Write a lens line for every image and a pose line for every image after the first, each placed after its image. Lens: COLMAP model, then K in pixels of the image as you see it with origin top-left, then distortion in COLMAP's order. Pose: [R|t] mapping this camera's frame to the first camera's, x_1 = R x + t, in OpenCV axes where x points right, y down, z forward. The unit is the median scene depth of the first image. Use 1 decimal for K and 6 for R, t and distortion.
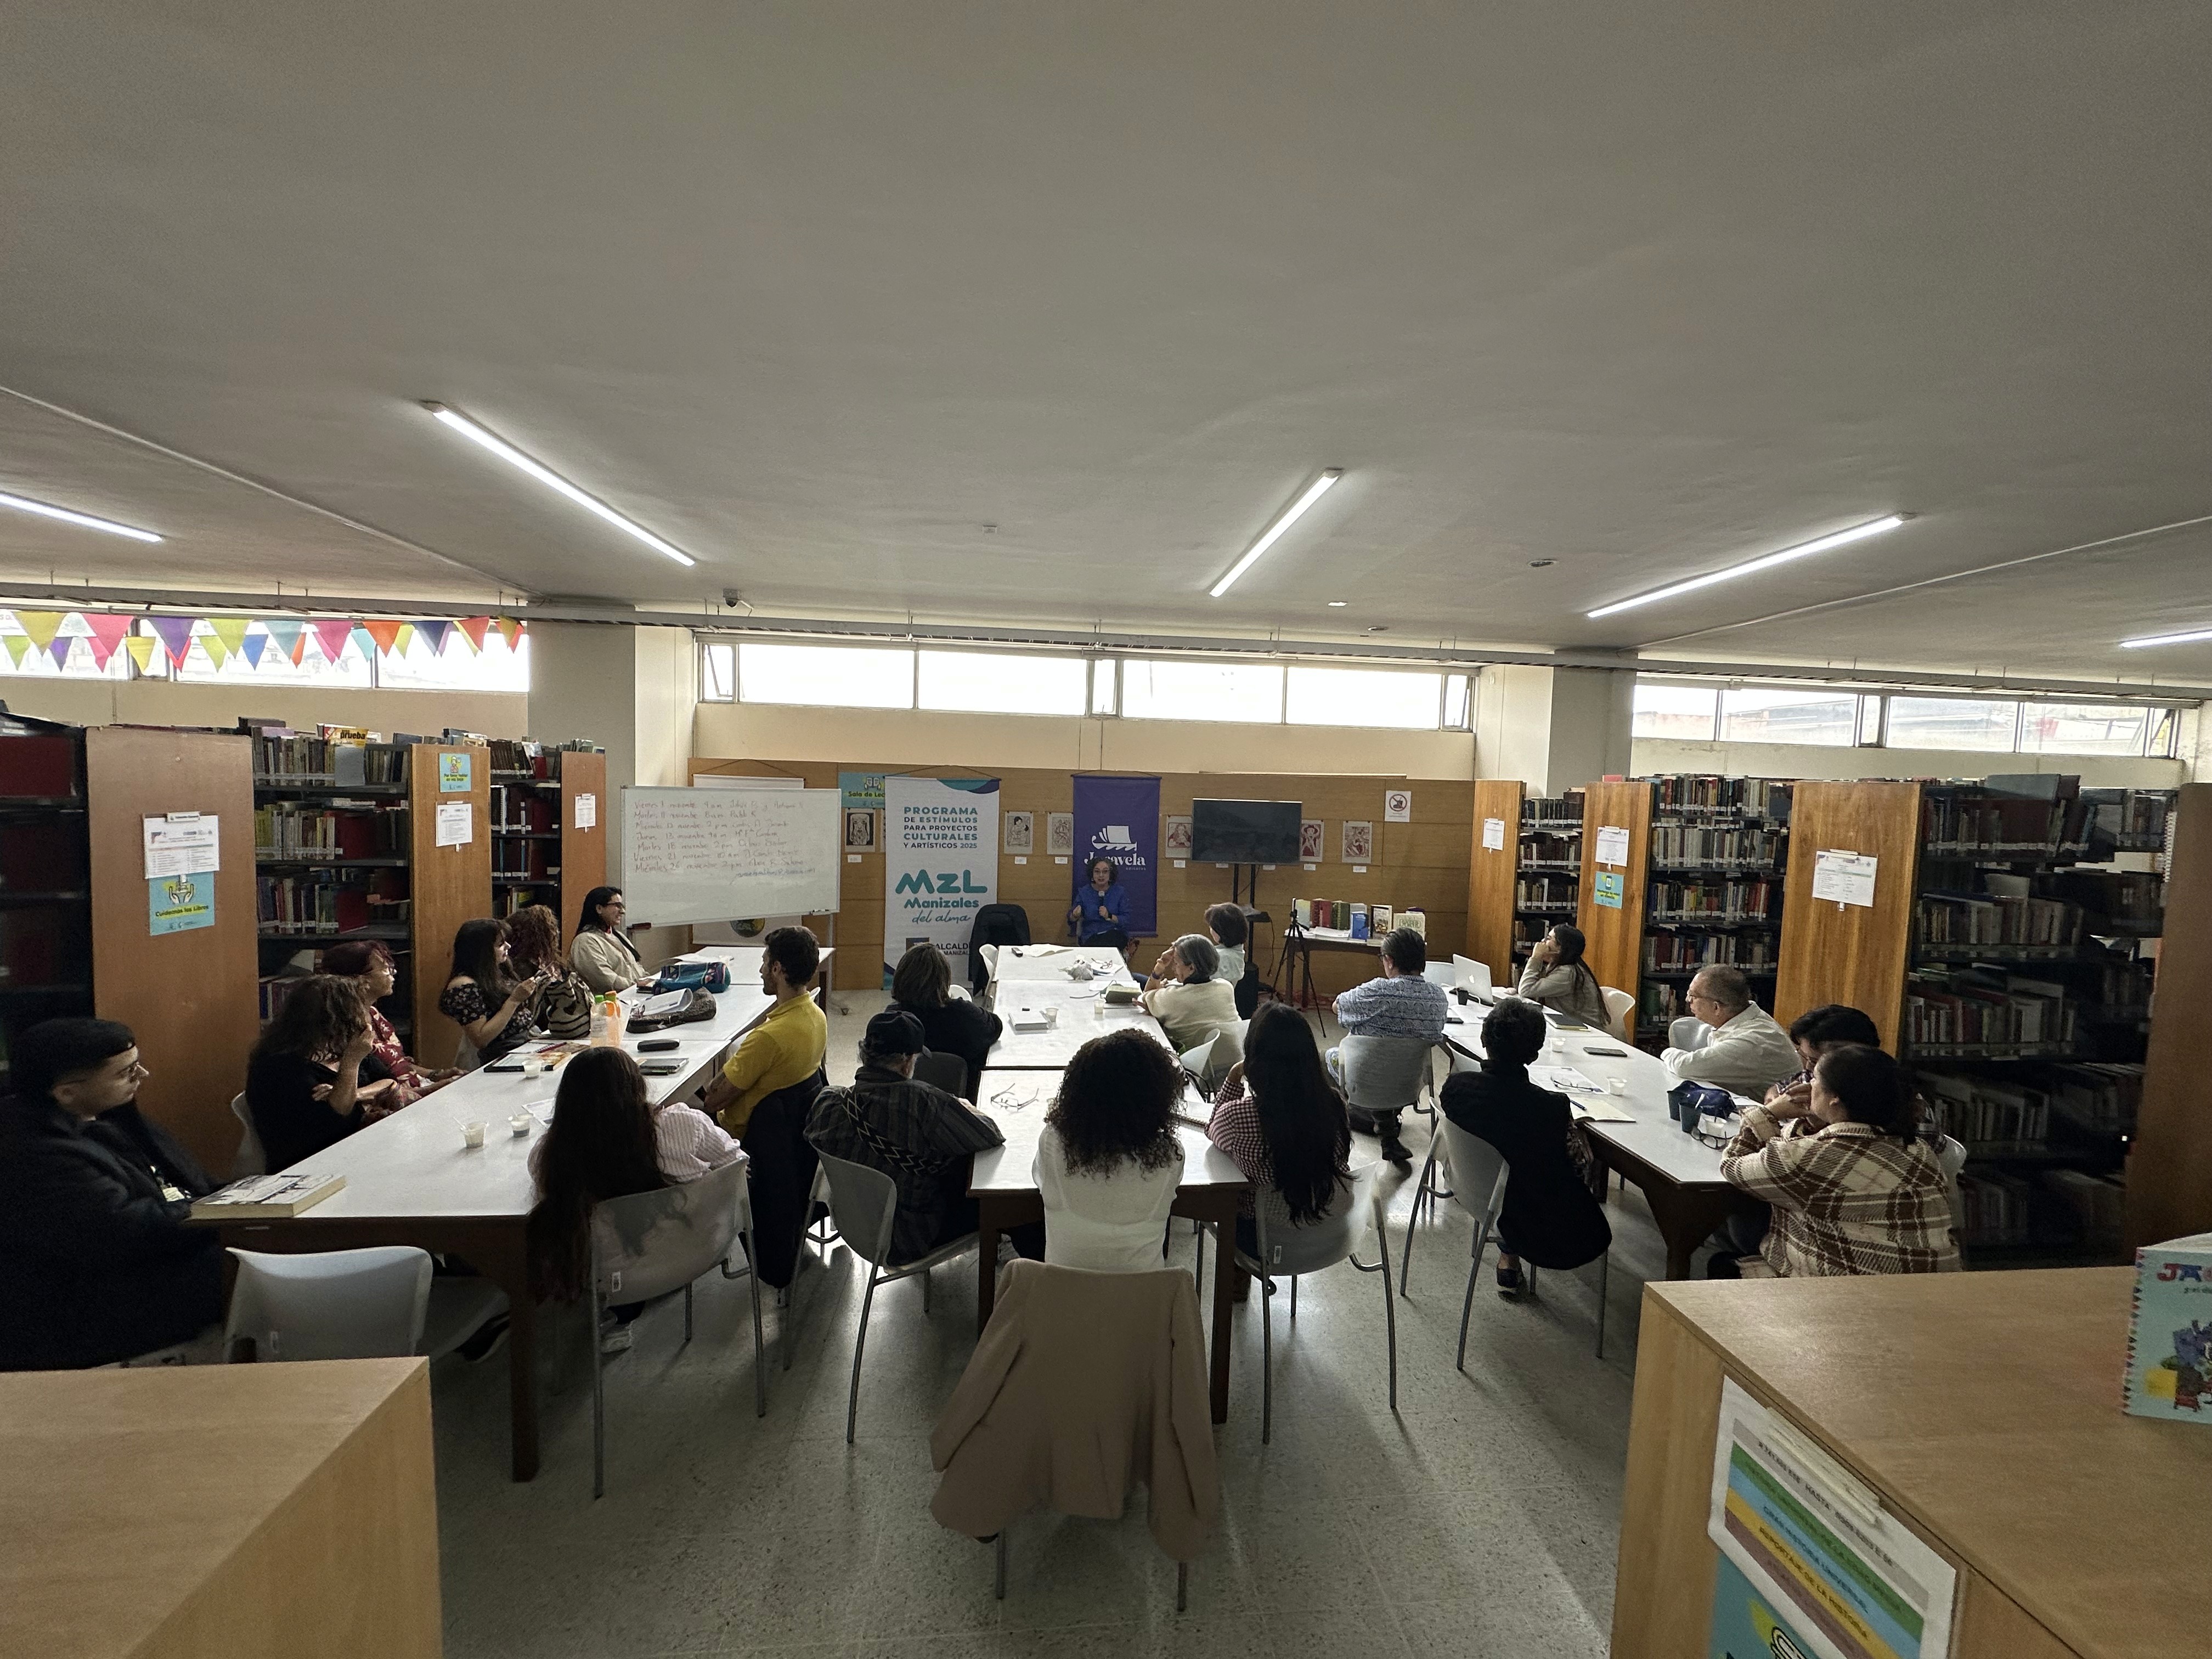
lens RADIAL K [[876.5, 0, 1110.3], [0, 876.5, 832.3], [0, 0, 1]] dist [-0.003020, -0.000295]
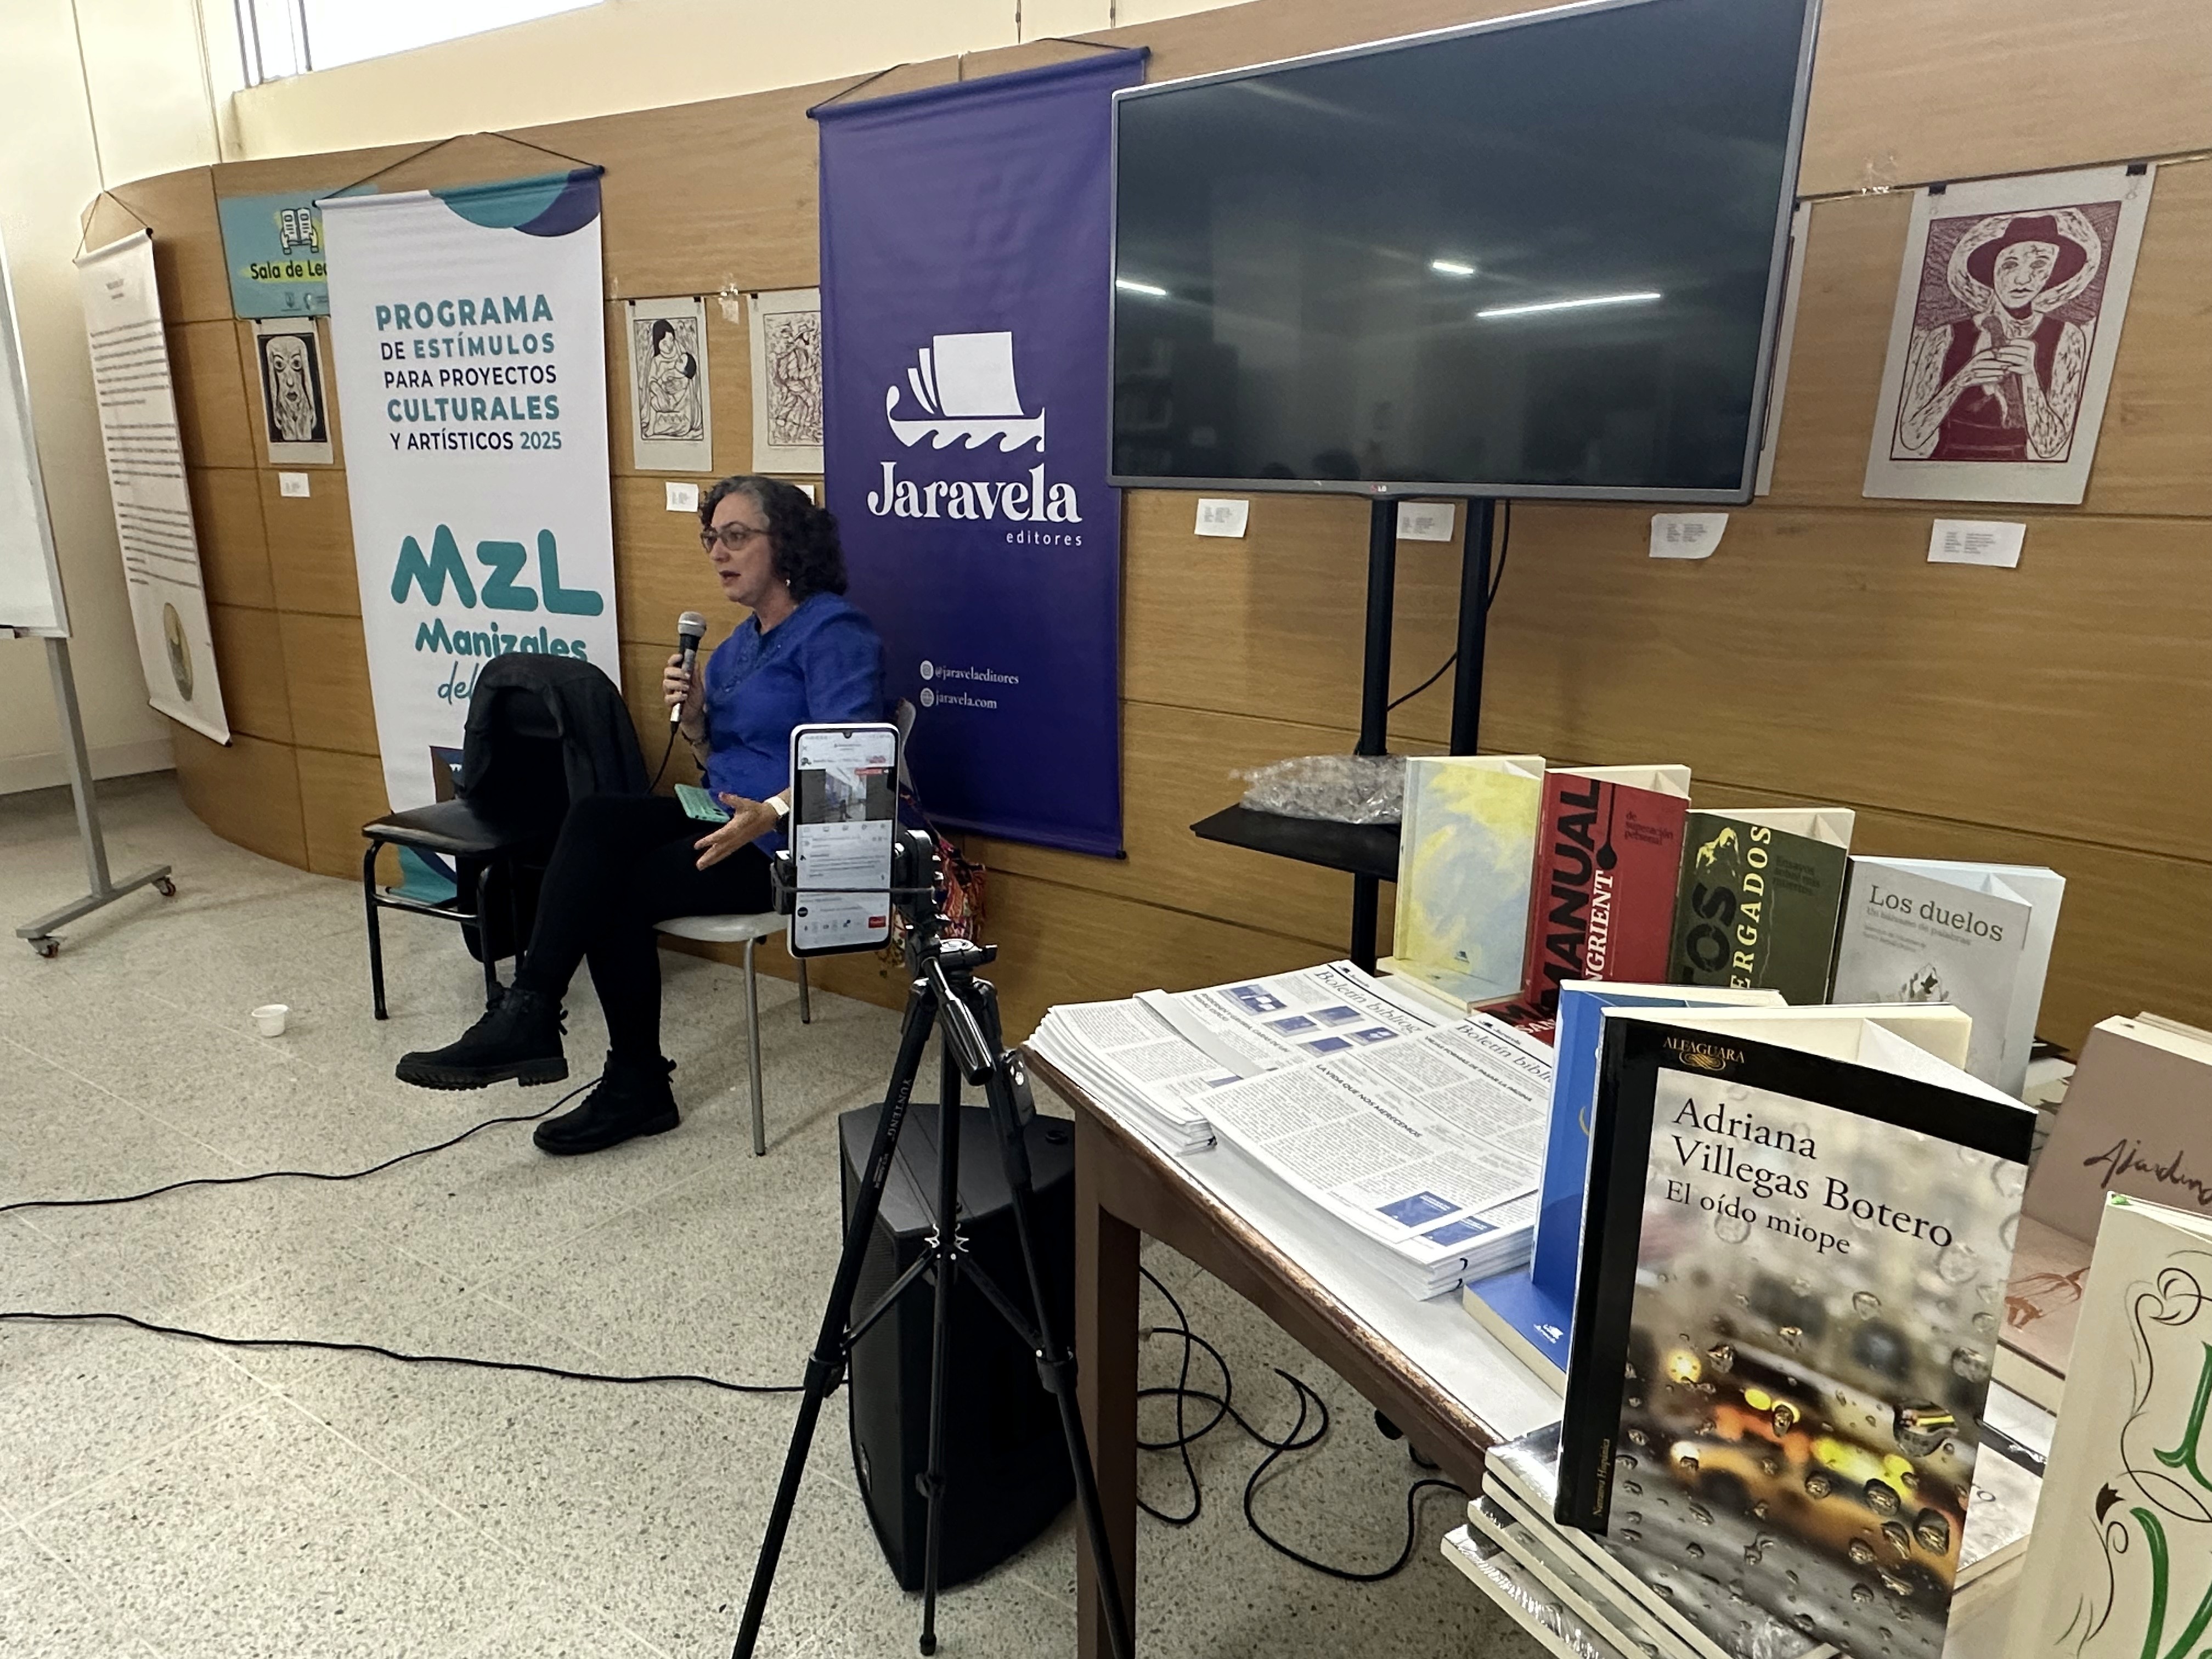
lens RADIAL K [[1418.0, 0, 1106.0], [0, 1418.0, 829.5], [0, 0, 1]] dist [-0.000888, -0.001654]
pose [[0.768884, 0.141195, -0.623604, 0.276718], [-0.028155, 0.981843, 0.187592, 0.047535], [0.638768, -0.126679, 0.758899, 0.763857]]
